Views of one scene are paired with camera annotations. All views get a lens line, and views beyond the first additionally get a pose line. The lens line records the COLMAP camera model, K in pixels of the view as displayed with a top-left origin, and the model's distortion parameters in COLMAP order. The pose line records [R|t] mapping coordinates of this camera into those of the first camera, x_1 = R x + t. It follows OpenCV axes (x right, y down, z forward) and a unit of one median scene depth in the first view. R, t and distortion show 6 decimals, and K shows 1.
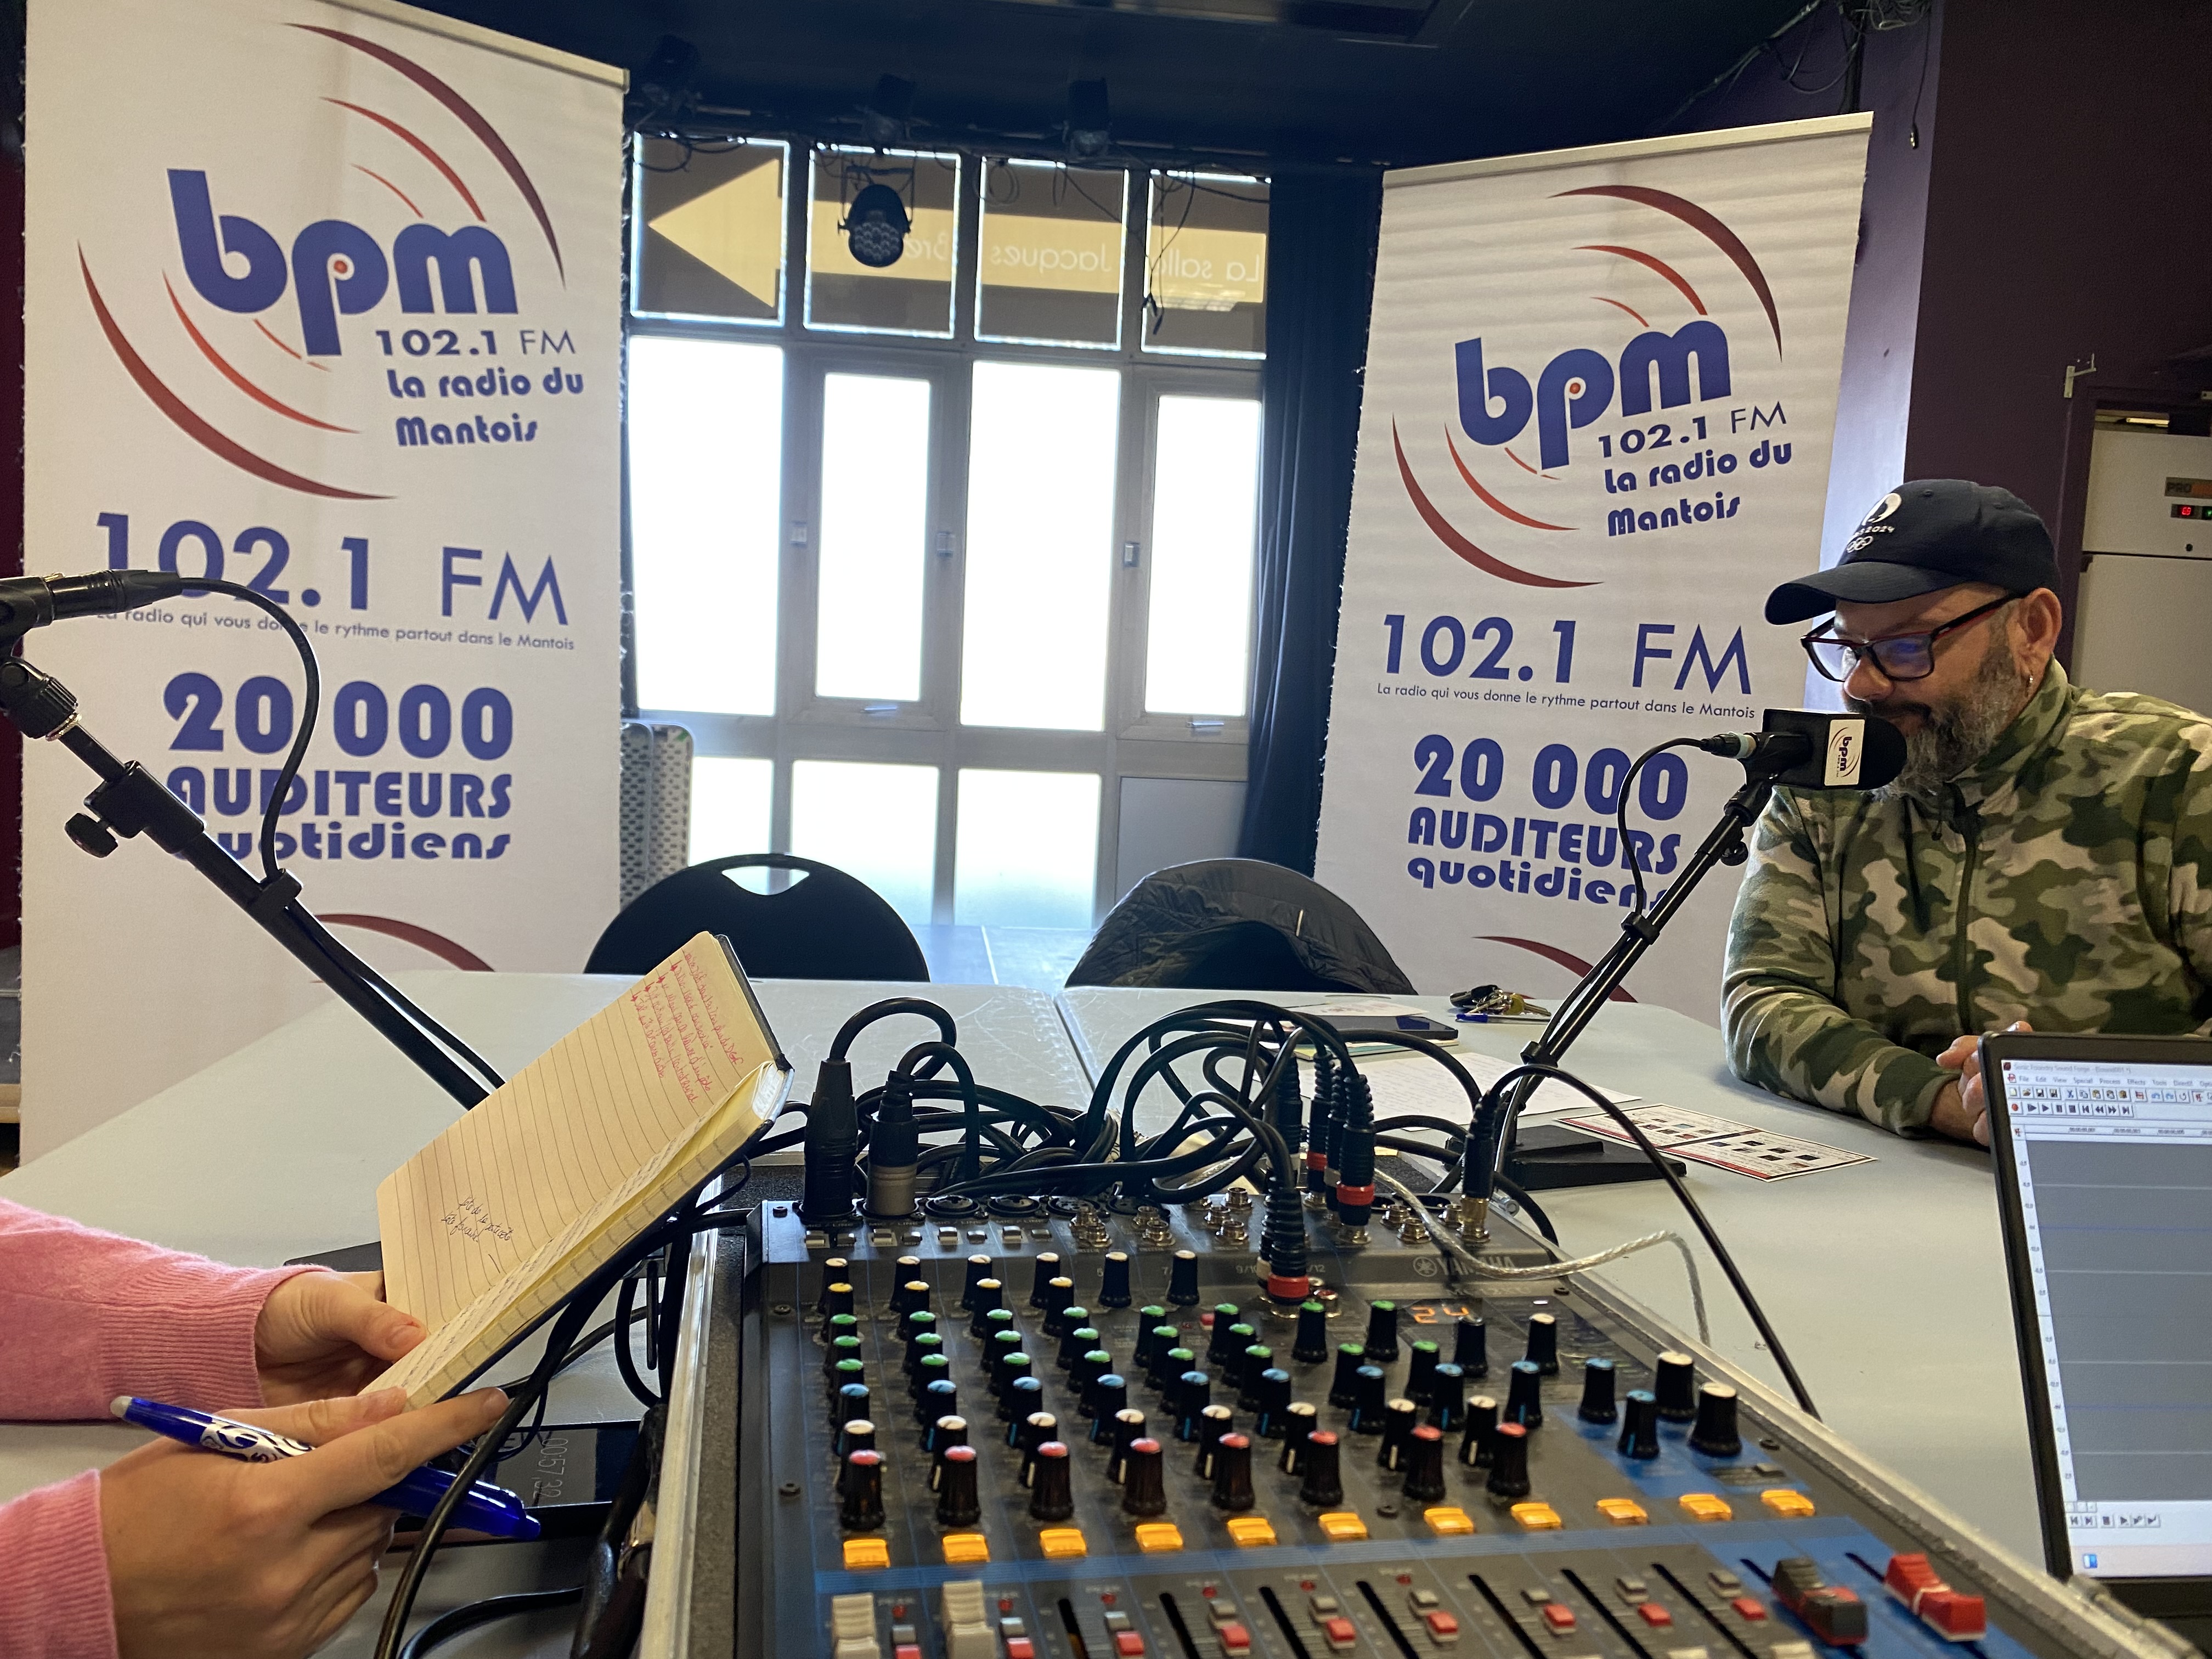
lens RADIAL K [[1684.6, 0, 1083.4], [0, 1684.6, 831.5], [0, 0, 1]] dist [-0.000615, 0.004071]
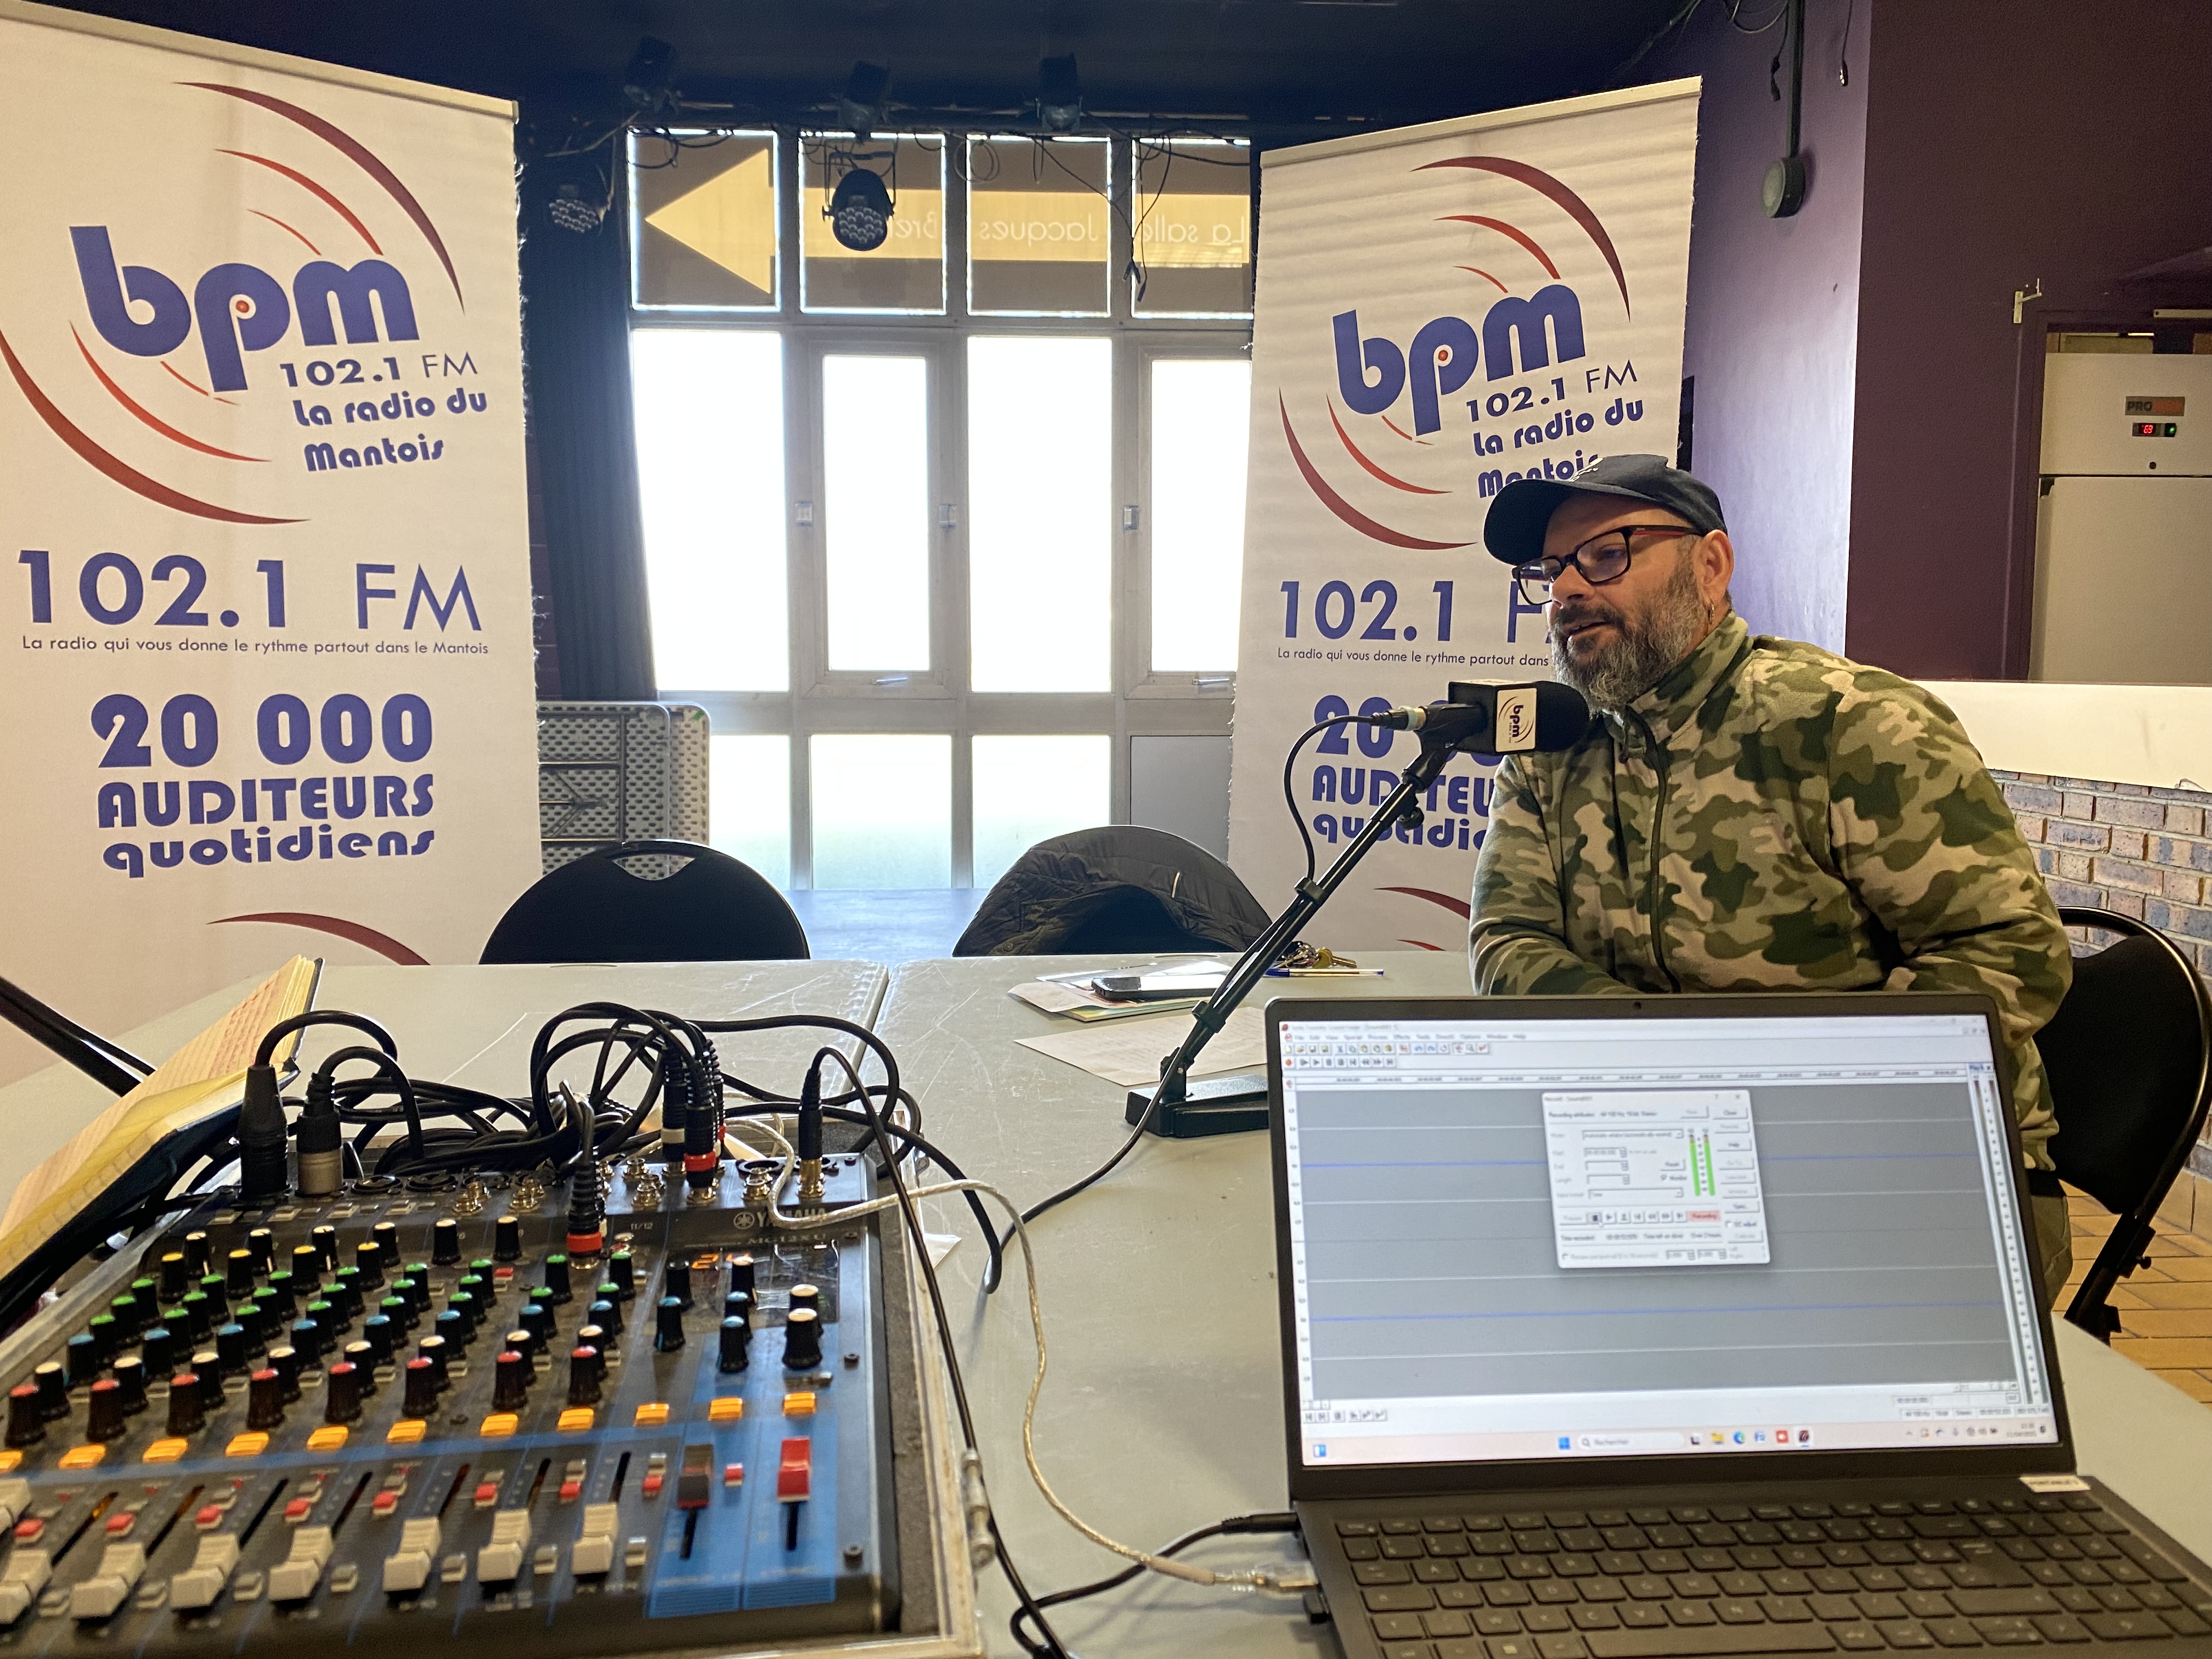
lens RADIAL K [[1677.3, 0, 1110.8], [0, 1677.3, 795.4], [0, 0, 1]] dist [0.008650, -0.003574]
pose [[0.998434, -0.041979, -0.036981, 0.117119], [0.042232, 0.999089, 0.006095, -0.008486], [0.036691, -0.007647, 0.999297, -0.039366]]
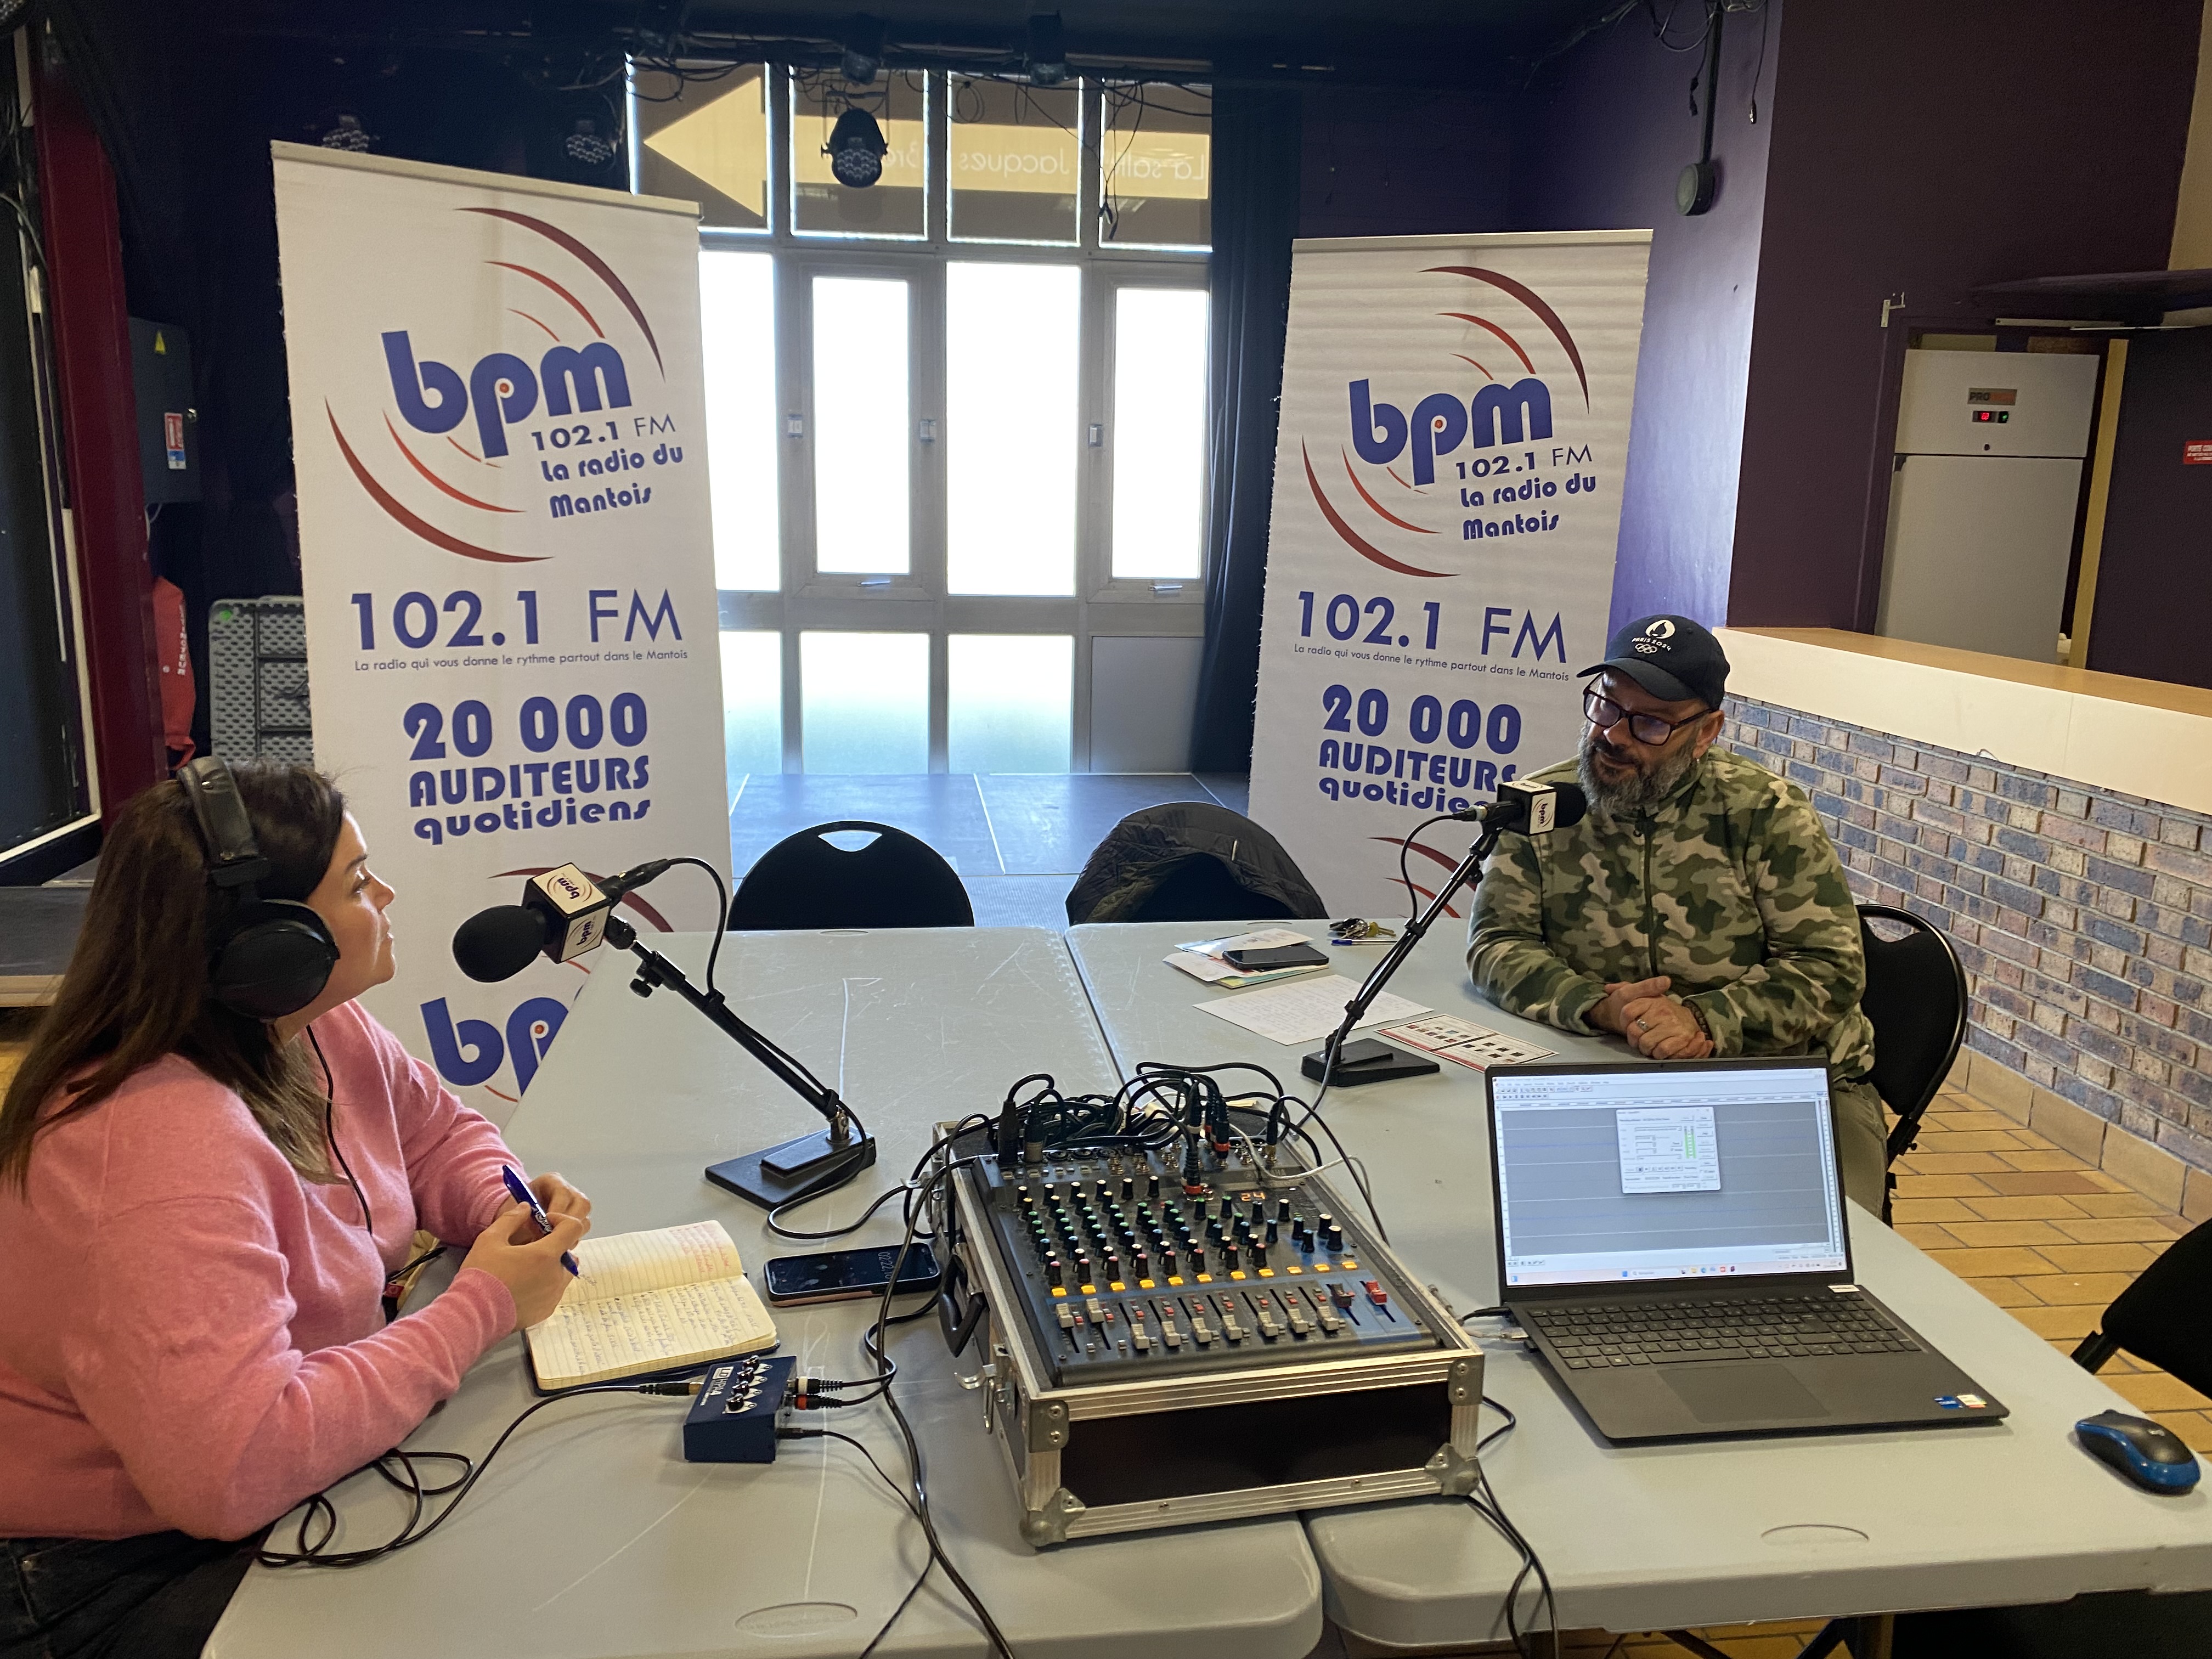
lens RADIAL K [[1668.3, 0, 1102.0], [0, 1668.3, 792.6], [0, 0, 1]] dist [0.037967, -0.062717]
pose [[0.999086, -0.031436, 0.028965, -0.016034], [0.027997, 0.993278, 0.112313, -0.134578], [-0.032301, -0.111399, 0.993251, -0.317792]]
